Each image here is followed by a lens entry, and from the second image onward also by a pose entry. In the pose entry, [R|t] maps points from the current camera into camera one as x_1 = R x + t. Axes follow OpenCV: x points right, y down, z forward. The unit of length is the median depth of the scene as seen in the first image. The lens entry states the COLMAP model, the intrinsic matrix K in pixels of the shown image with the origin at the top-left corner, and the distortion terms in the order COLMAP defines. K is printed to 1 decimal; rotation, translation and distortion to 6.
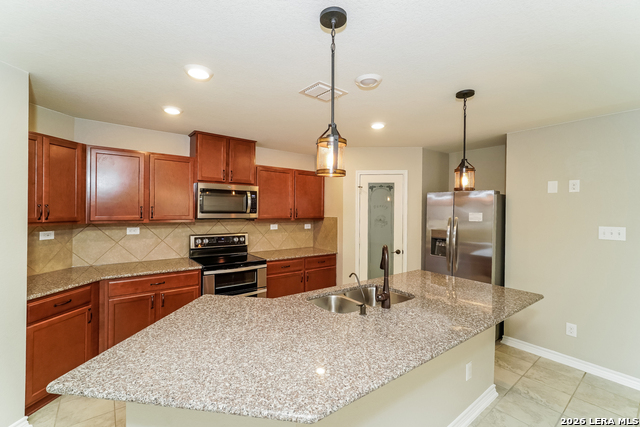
lens RADIAL K [[273.9, 0, 313.2], [0, 273.9, 209.4], [0, 0, 1]] dist [-0.001242, 0.000586]
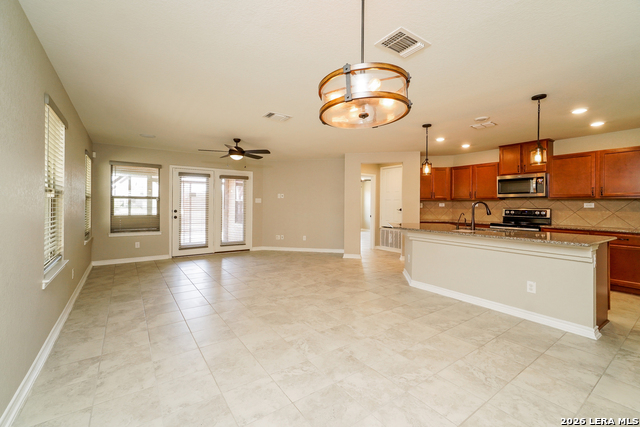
lens RADIAL K [[273.9, 0, 313.2], [0, 273.9, 209.4], [0, 0, 1]] dist [-0.001242, 0.000586]
pose [[-0.046264, 0.003460, -0.998923, 1.176458], [-0.008982, 0.999952, 0.003879, 0.099962], [0.998889, 0.009151, -0.046231, -0.063854]]
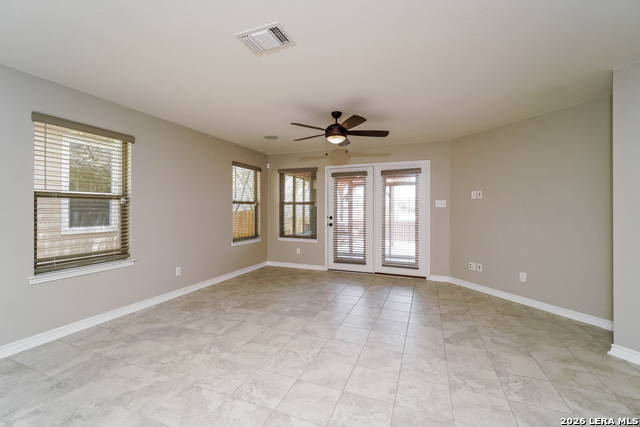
lens RADIAL K [[273.9, 0, 313.2], [0, 273.9, 209.4], [0, 0, 1]] dist [-0.001242, 0.000586]
pose [[-0.863250, -0.016997, -0.504490, 0.332467], [-0.015435, 0.999854, -0.007275, 0.091771], [0.504540, 0.001507, -0.863387, 0.260263]]
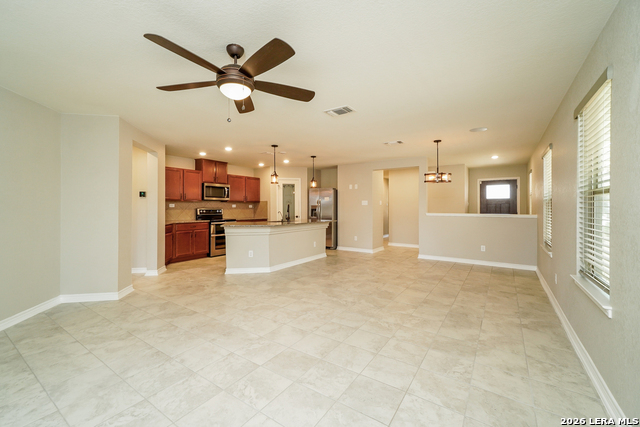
lens RADIAL K [[273.9, 0, 313.2], [0, 273.9, 209.4], [0, 0, 1]] dist [-0.001242, 0.000586]
pose [[0.950180, -0.013017, 0.311431, -0.248185], [0.010447, 0.999896, 0.009918, 0.086175], [-0.311528, -0.006171, 0.950217, -1.142683]]
